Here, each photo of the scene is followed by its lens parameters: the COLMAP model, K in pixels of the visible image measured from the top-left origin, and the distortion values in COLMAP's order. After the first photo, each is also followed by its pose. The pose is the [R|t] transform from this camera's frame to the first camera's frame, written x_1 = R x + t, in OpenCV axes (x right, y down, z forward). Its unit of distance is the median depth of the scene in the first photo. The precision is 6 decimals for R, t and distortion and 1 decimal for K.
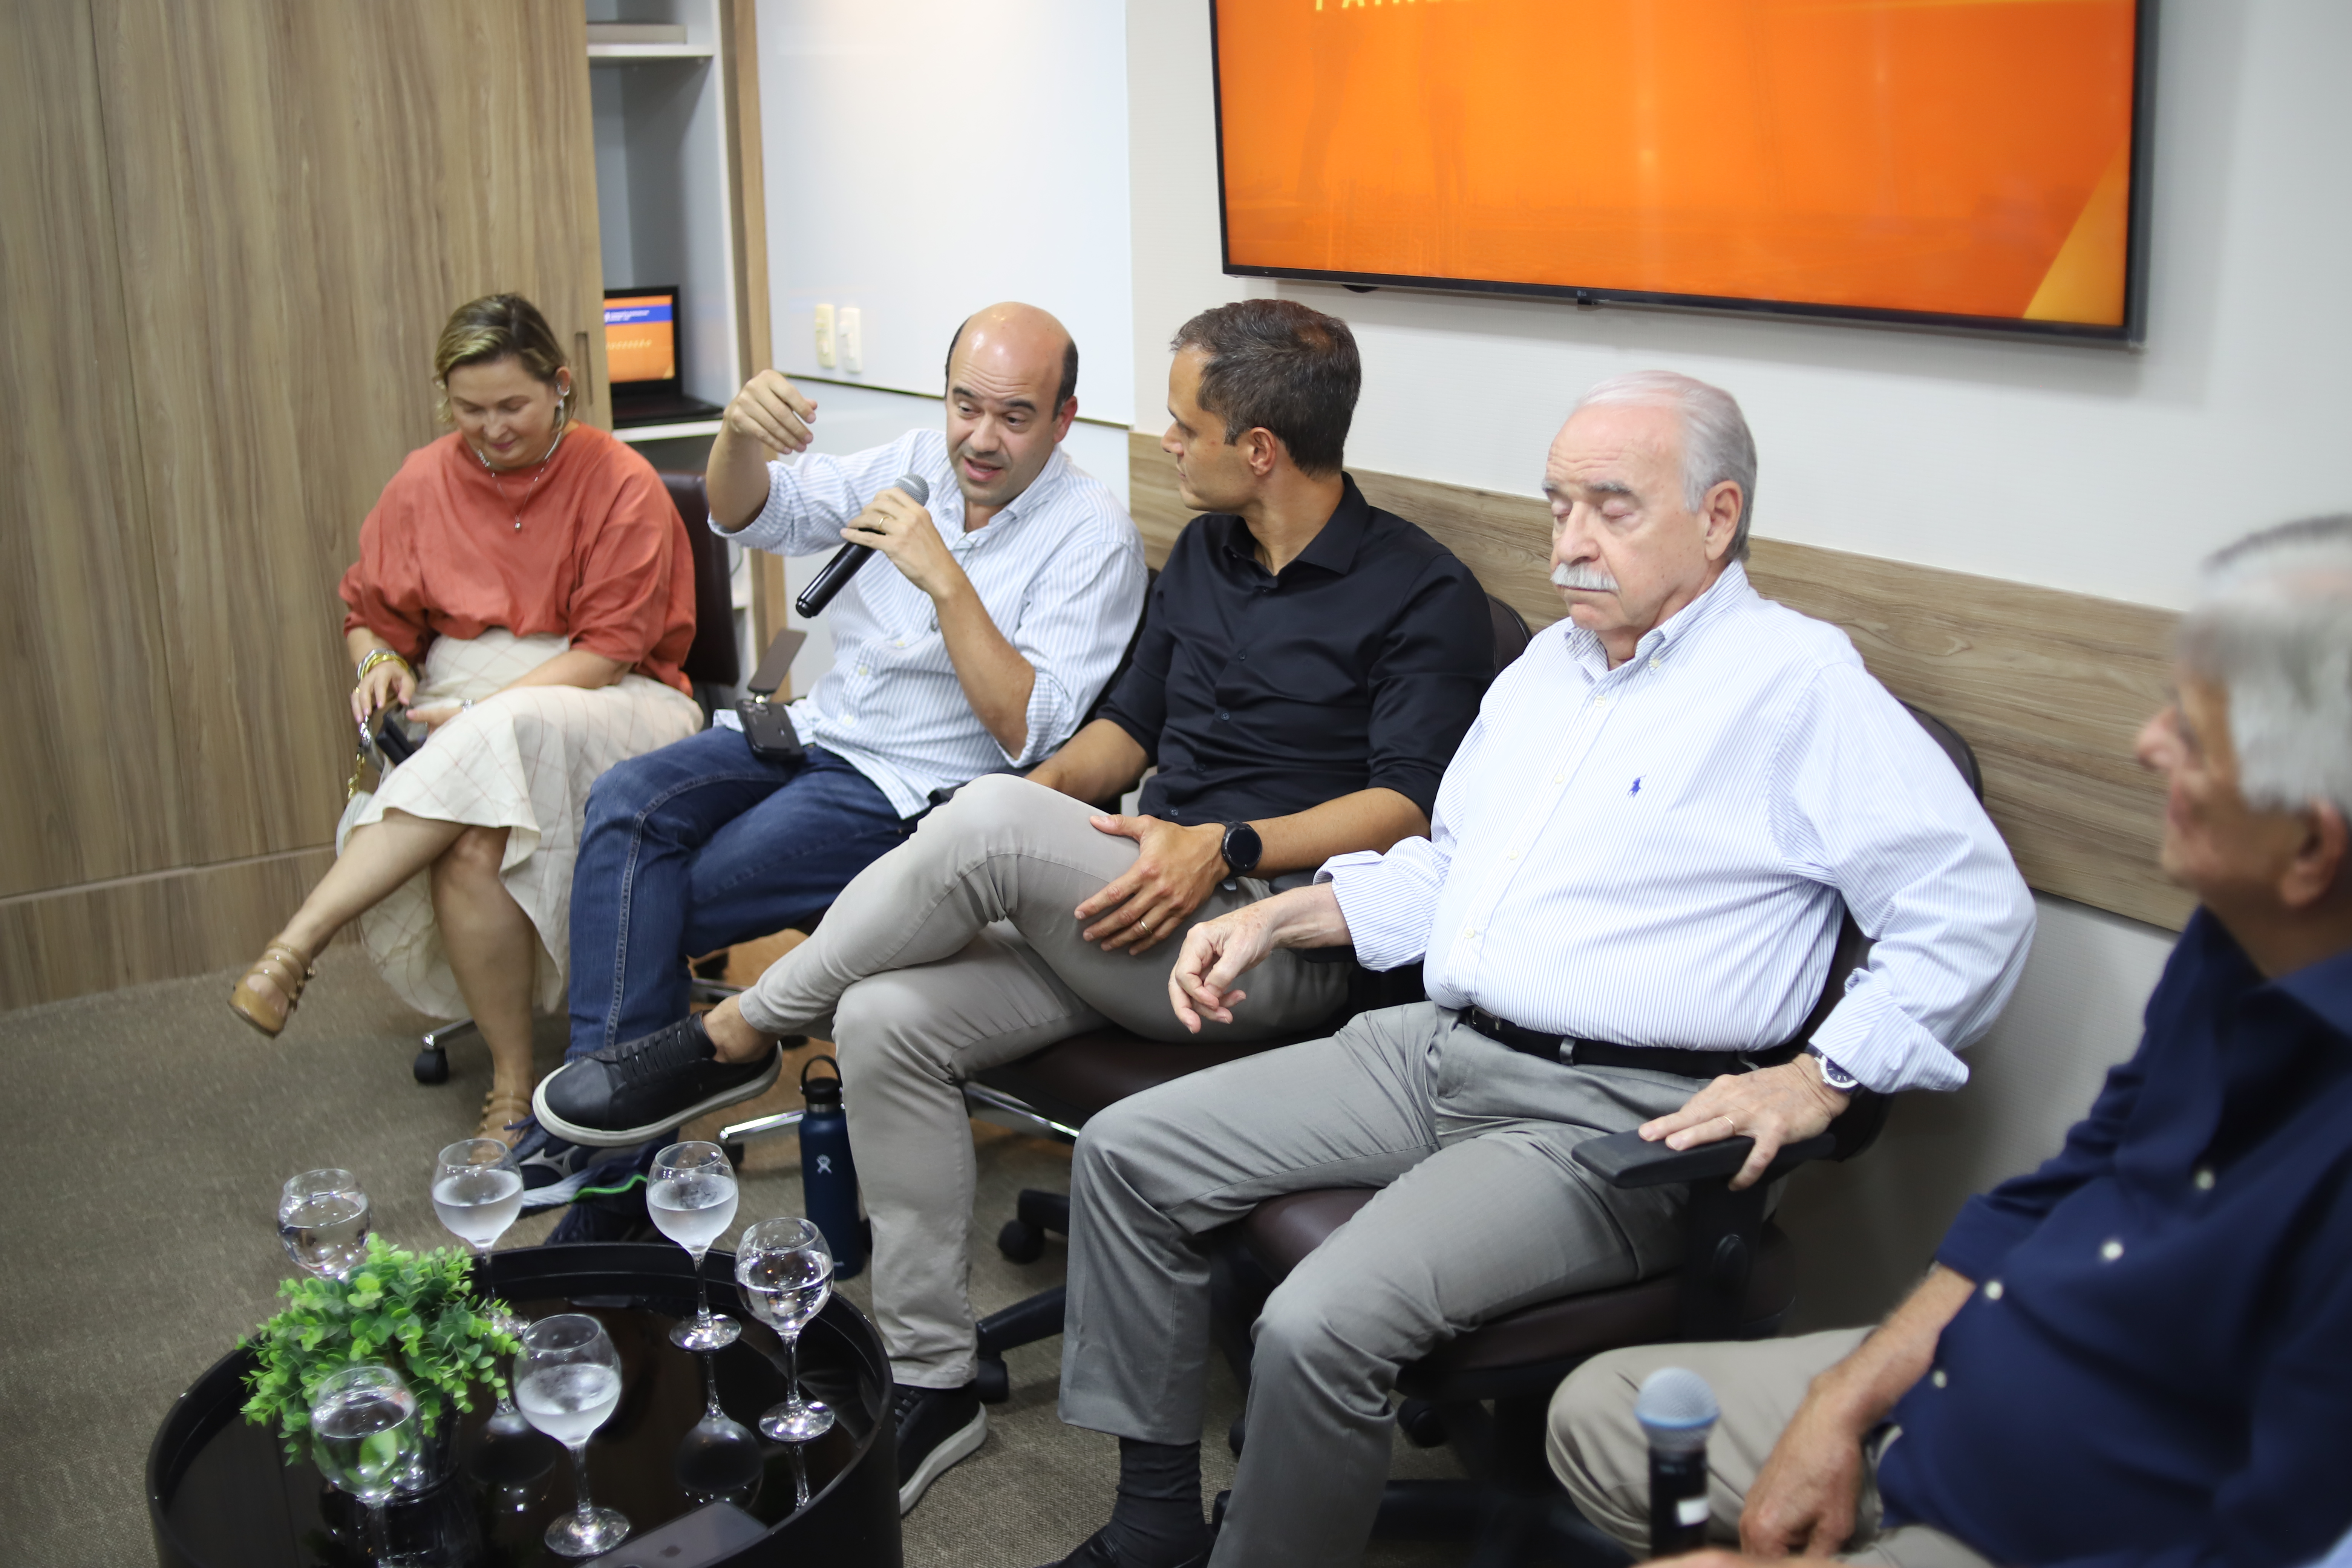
lens RADIAL K [[2317.5, 0, 1176.0], [0, 2317.5, 784.0], [0, 0, 1]] dist [-0.137358, 0.079913]
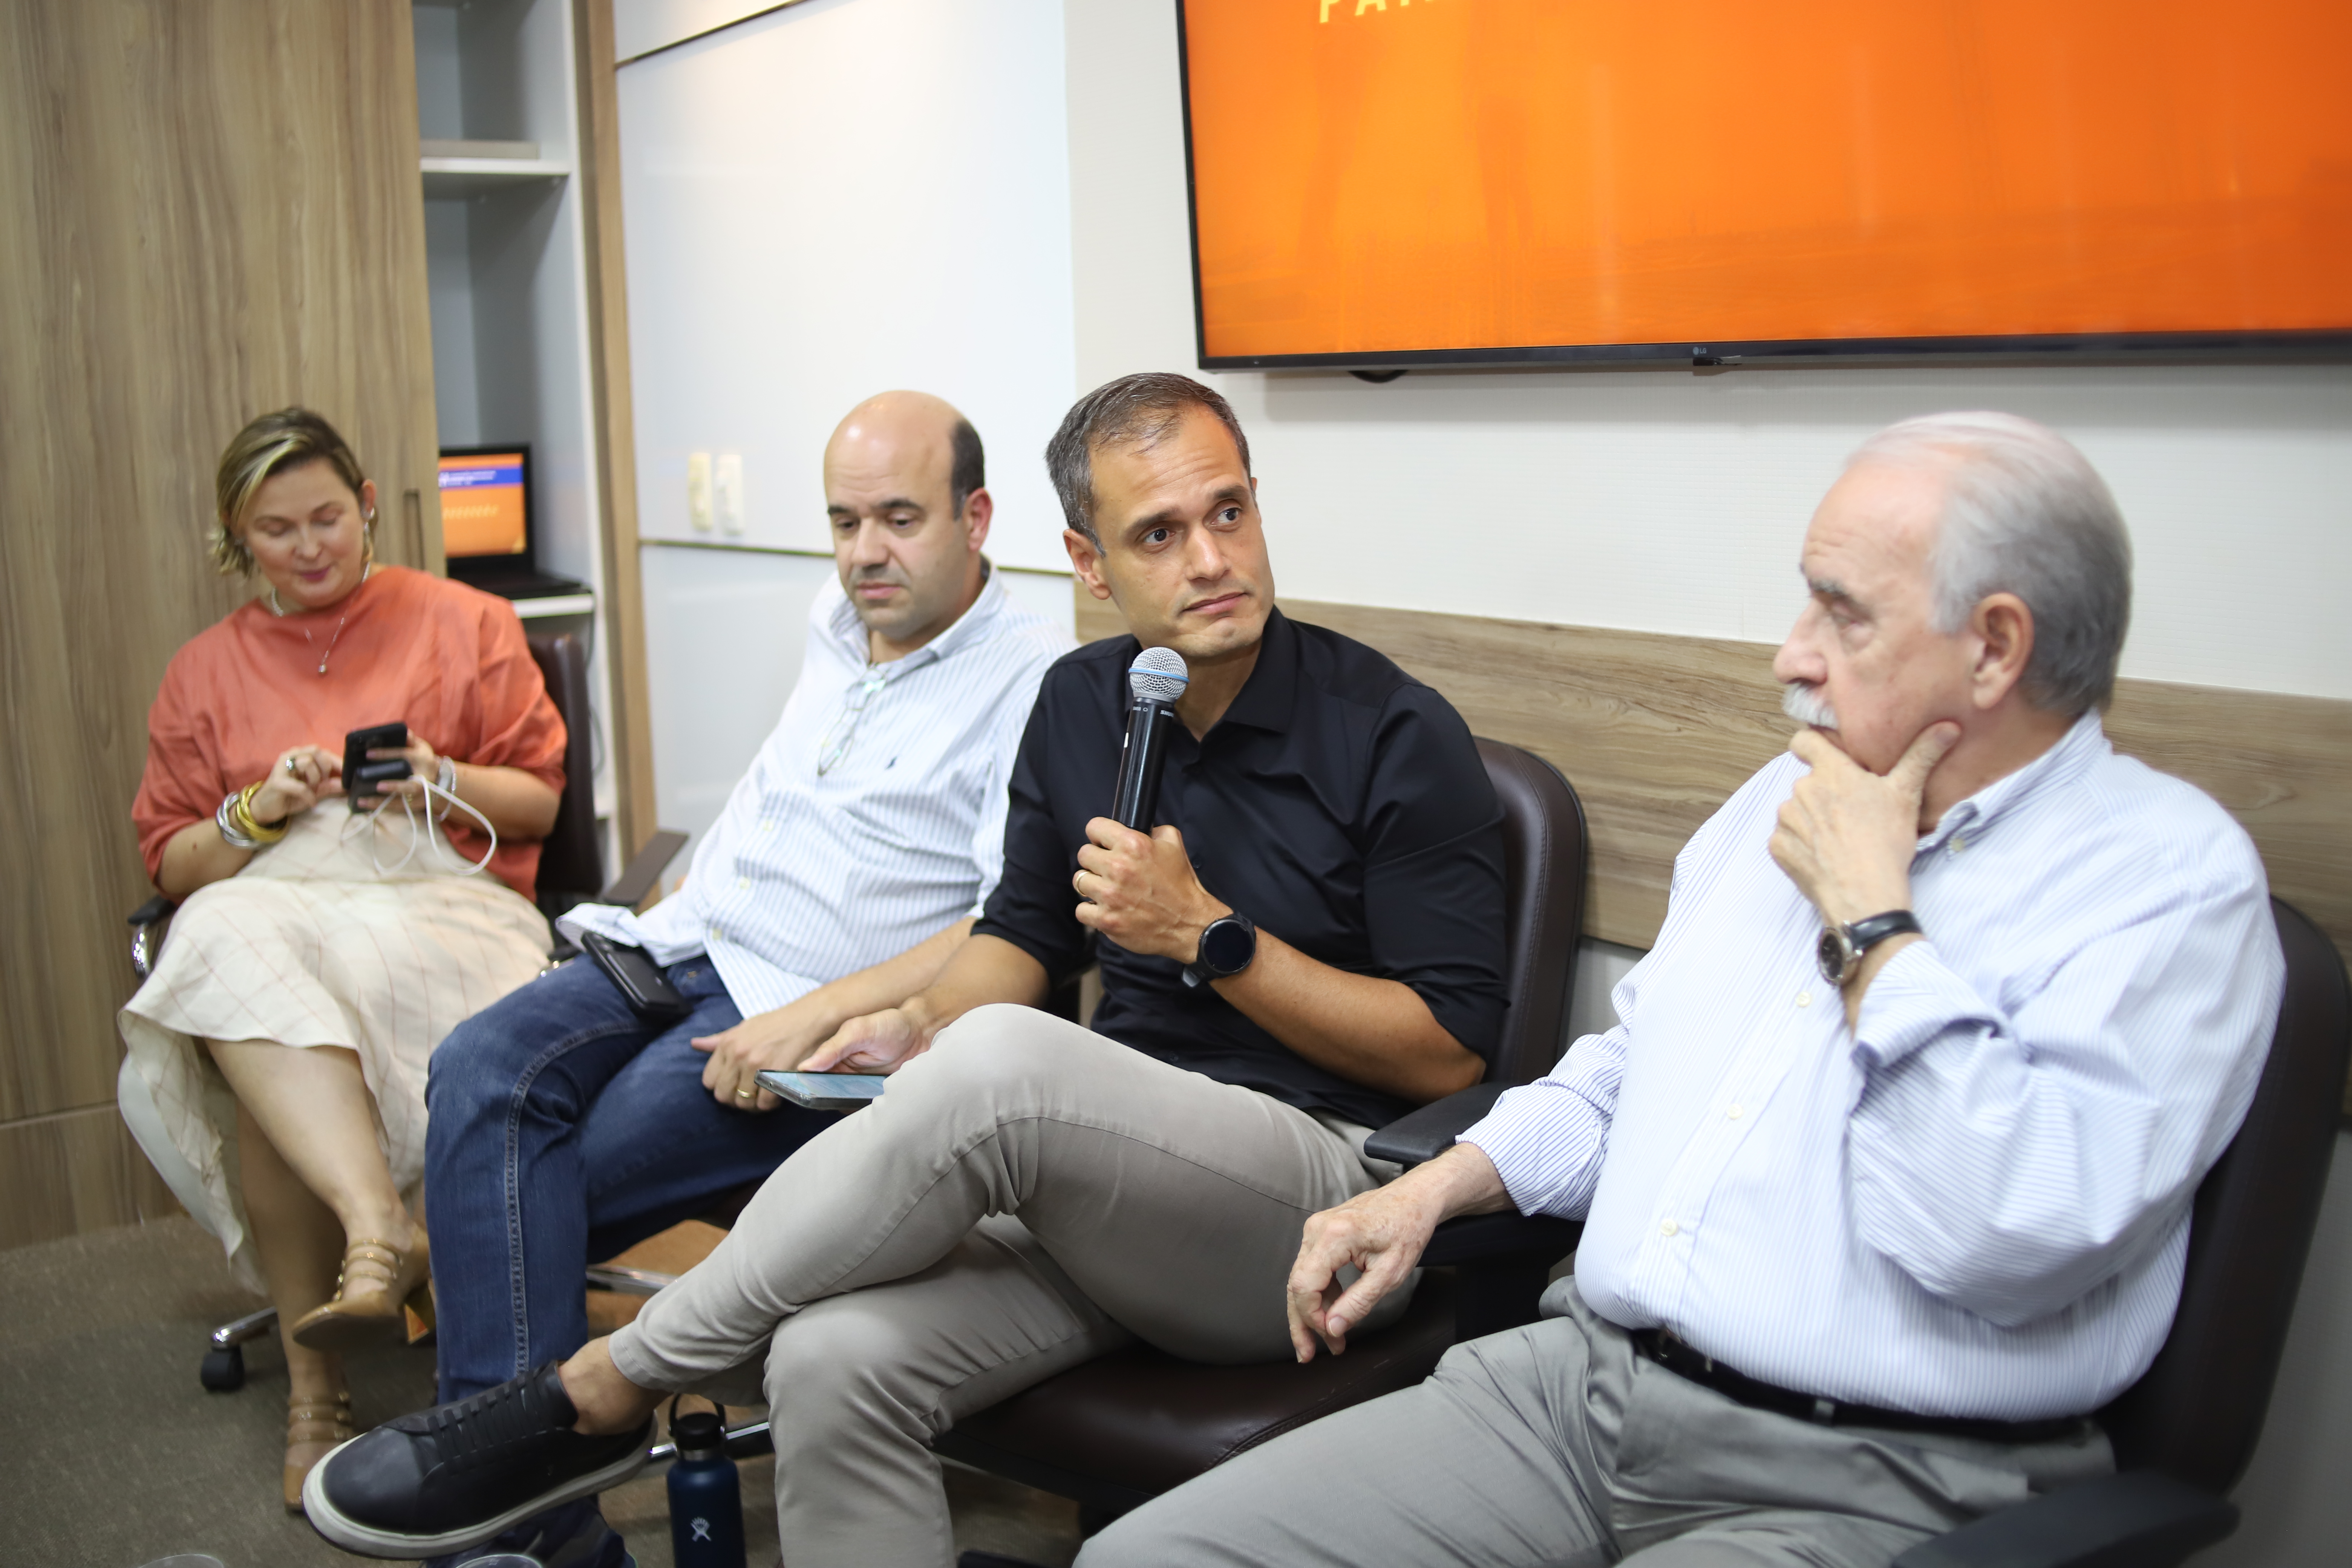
lens RADIAL K [[2317.5, 0, 1176.0], [0, 2317.5, 784.0], [0, 0, 1]] dist [-0.137358, 0.079913]
pose [[0.998615, -0.017265, 0.049708, -0.024567], [0.022048, 0.995007, -0.097339, -0.001152], [-0.047780, 0.098300, 0.994009, 0.183291]]
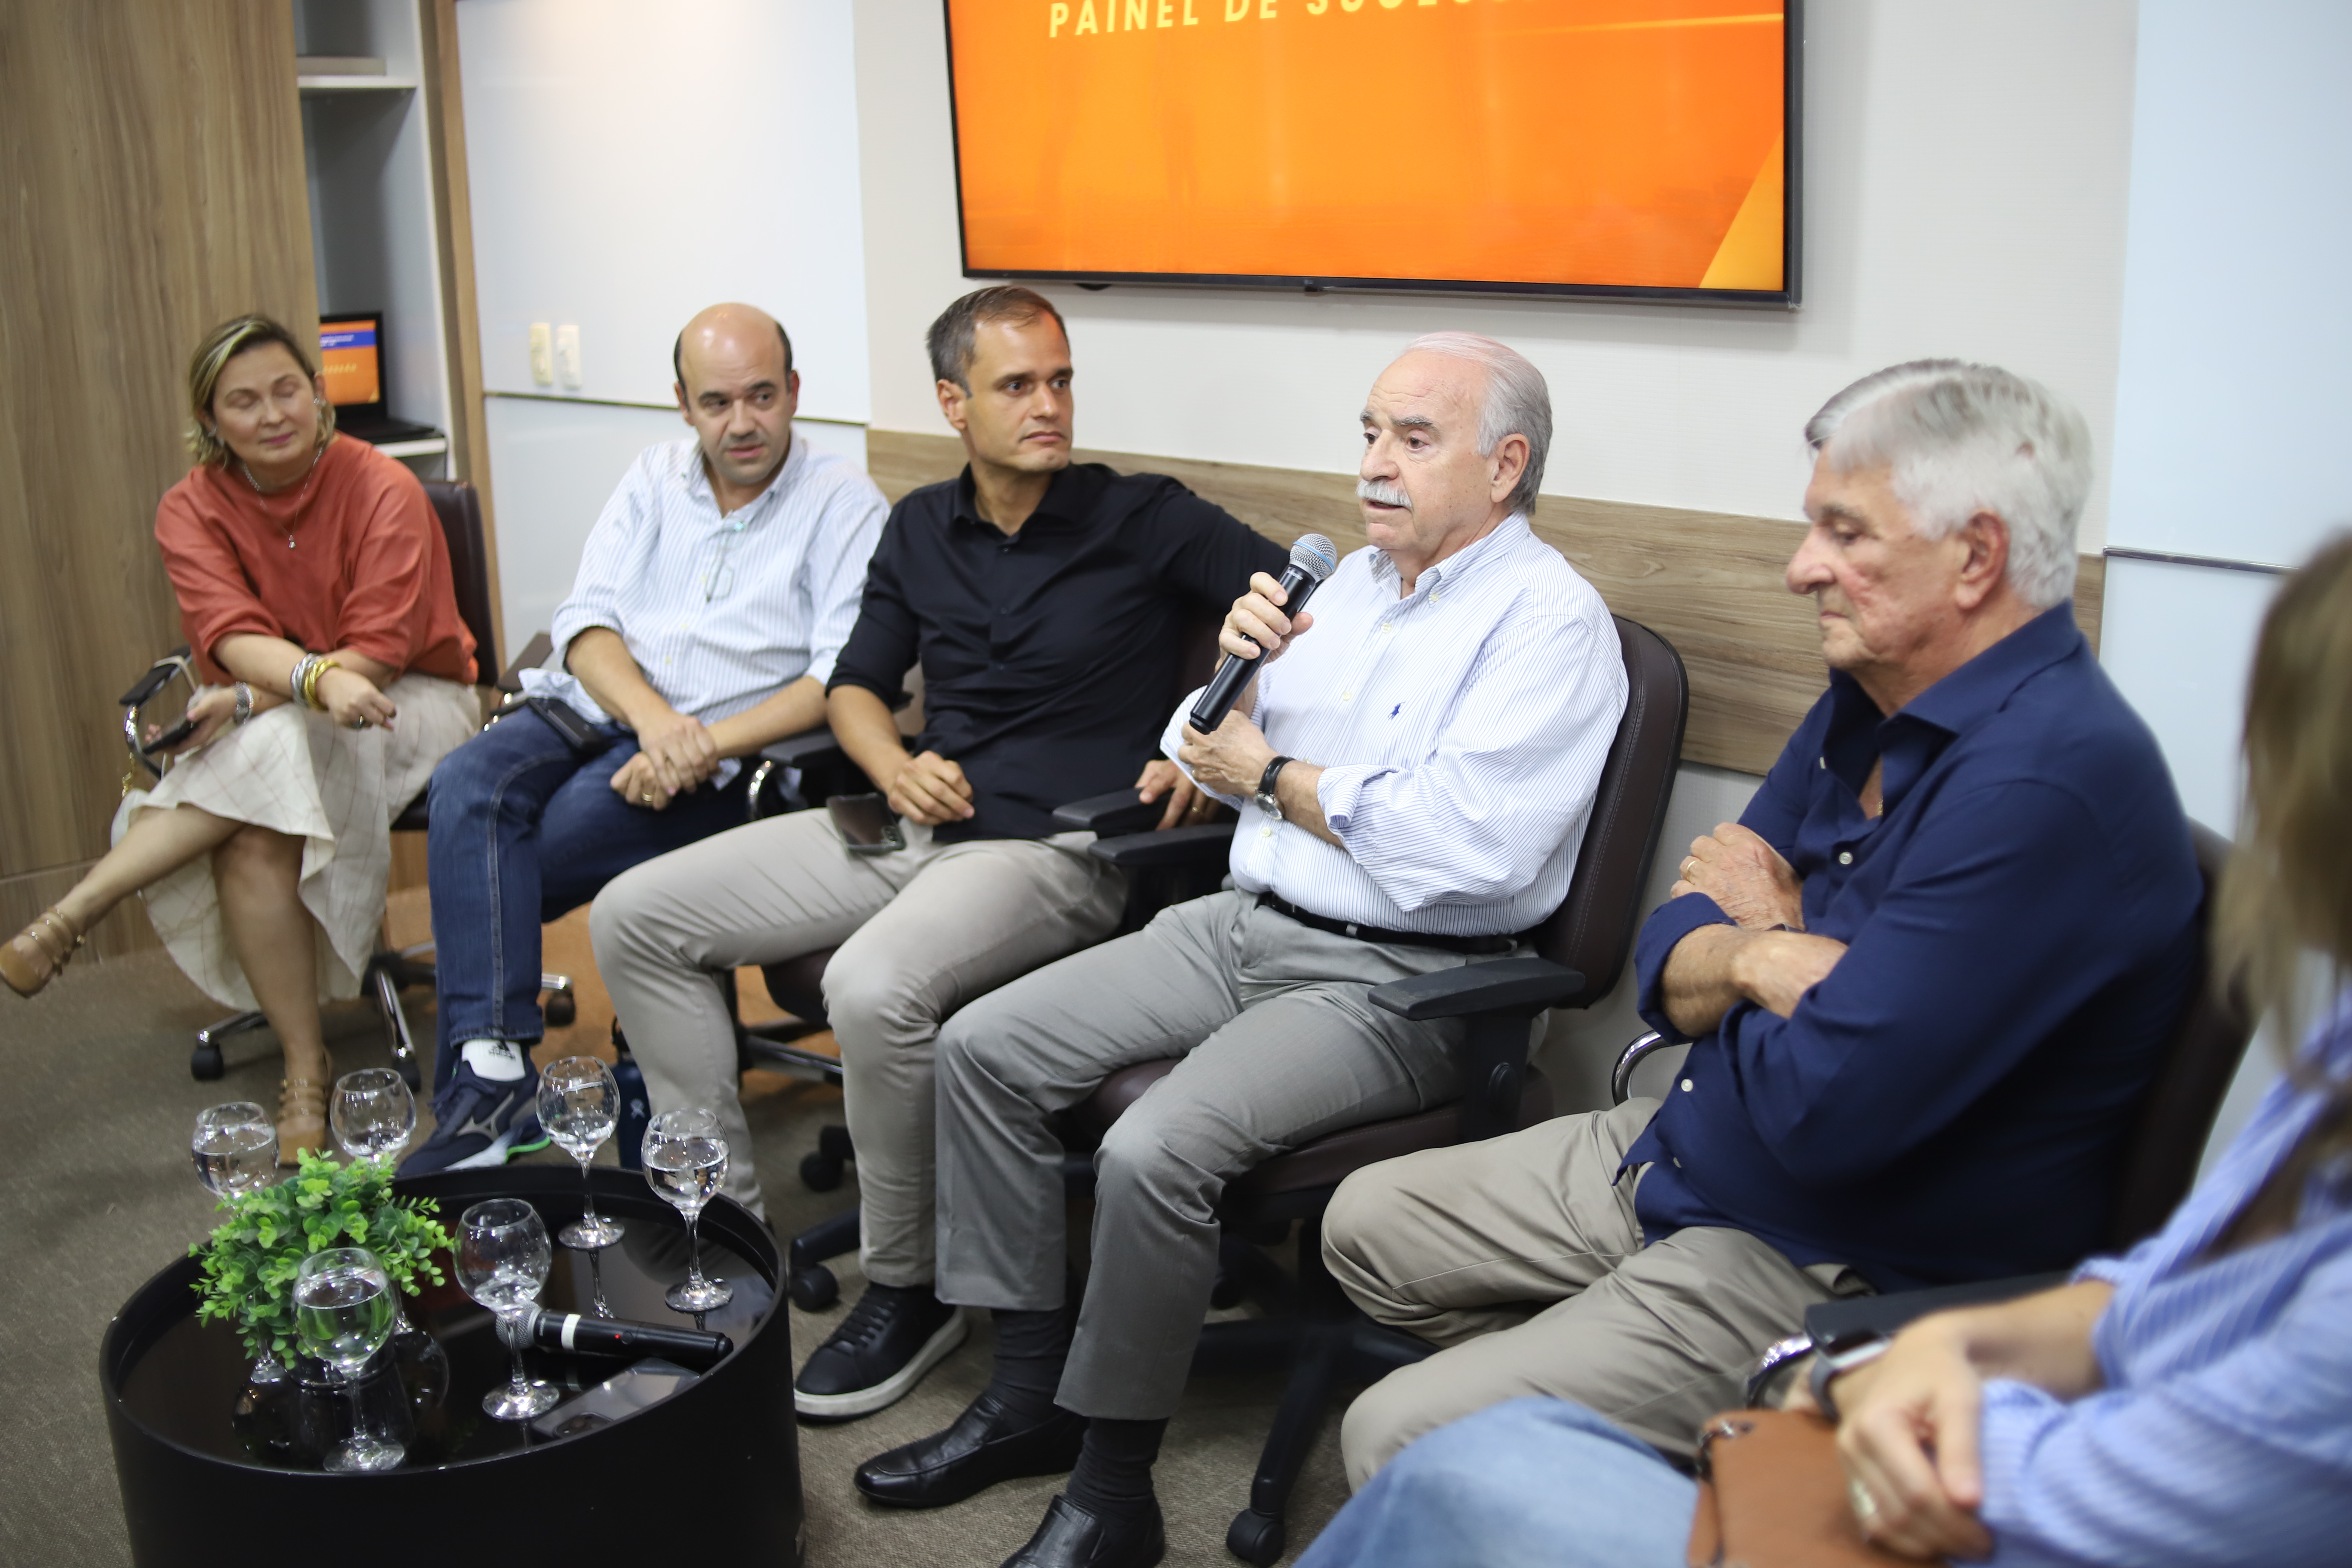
lens RADIAL K [[2317.5, 0, 1176.0], [0, 2317.5, 784.0], [0, 0, 1]] dist [-0.137358, 0.079913]
pose [[0.983715, -0.047047, 0.173467, -0.067385], [0.050118, 0.998654, -0.013363, 0.032895], [-0.172605, 0.021840, 0.984749, -0.077531]]
